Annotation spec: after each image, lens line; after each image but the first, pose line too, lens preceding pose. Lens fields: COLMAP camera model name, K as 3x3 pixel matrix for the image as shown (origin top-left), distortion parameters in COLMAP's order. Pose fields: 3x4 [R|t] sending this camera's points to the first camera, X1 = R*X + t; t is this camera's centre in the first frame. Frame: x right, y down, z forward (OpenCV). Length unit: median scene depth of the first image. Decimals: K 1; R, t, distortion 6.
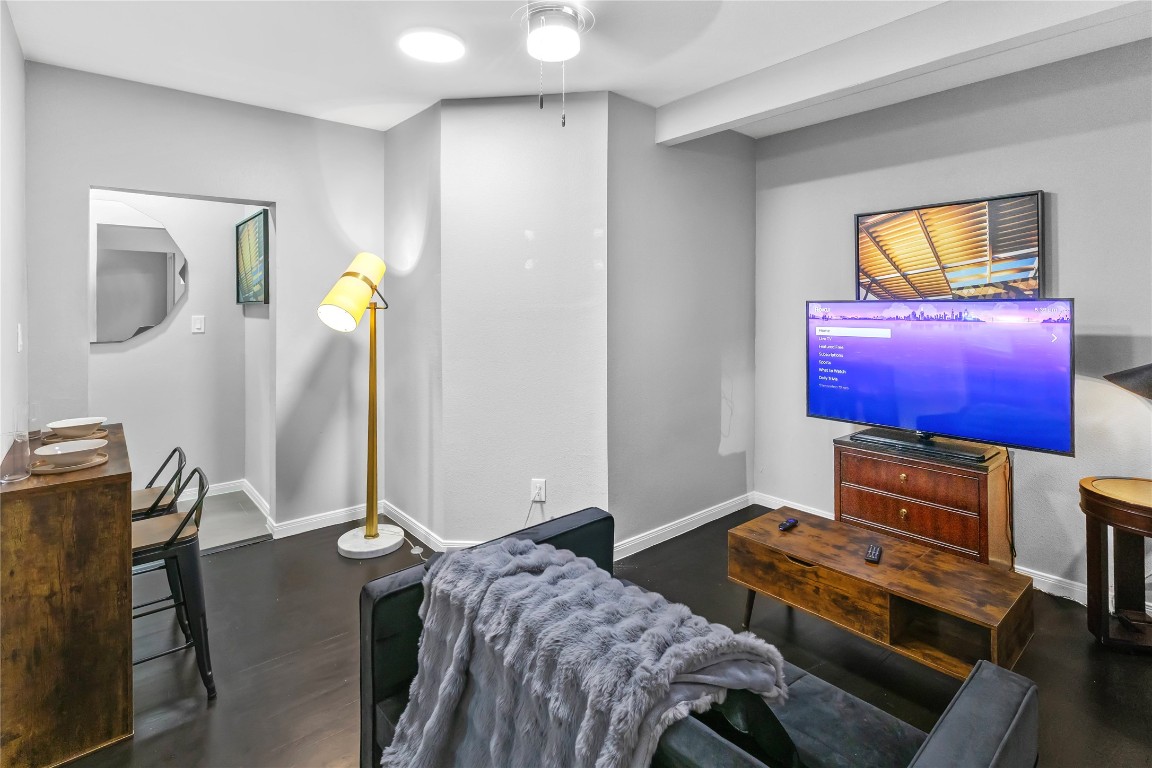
lens RADIAL K [[560.2, 0, 572.9], [0, 560.2, 302.7], [0, 0, 1]] dist [0.002454, 0.000344]
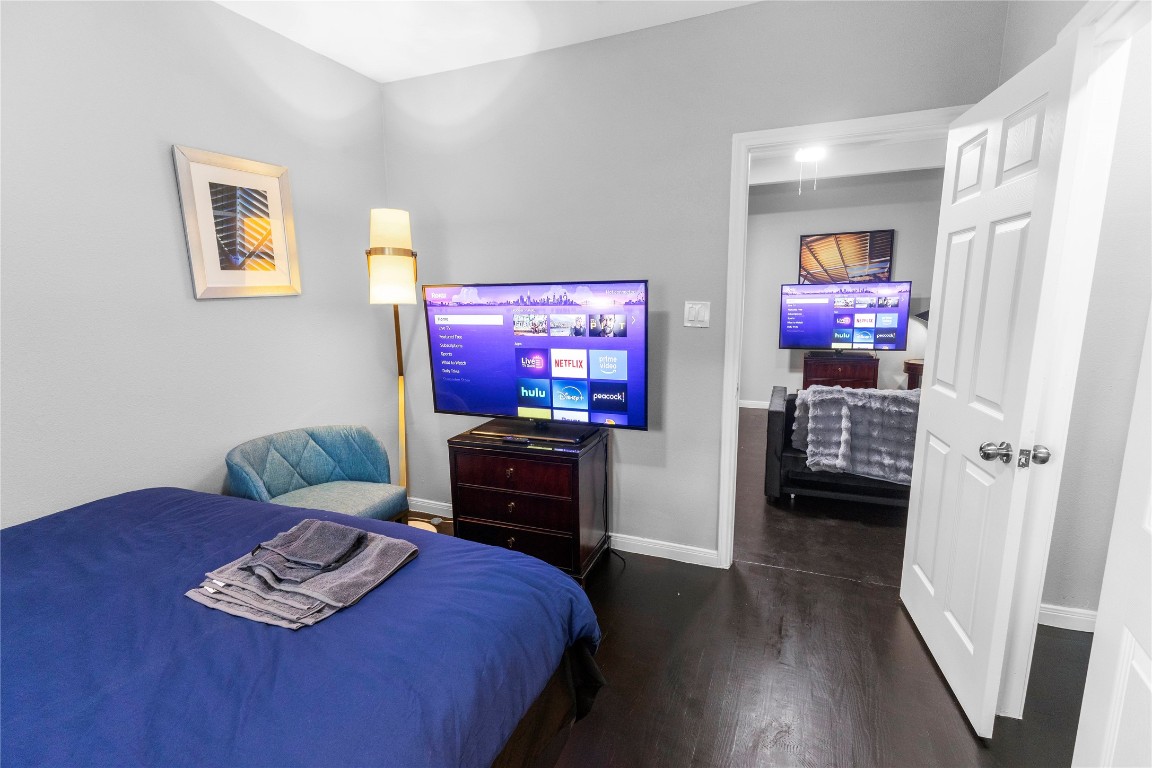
lens RADIAL K [[530.9, 0, 576.0], [0, 530.9, 384.0], [0, 0, 1]] dist [0.007483, 0.000299]
pose [[0.891854, -0.095865, 0.442048, -1.031596], [0.018135, 0.984075, 0.176824, -0.003739], [-0.451960, -0.149684, 0.879390, -0.269585]]
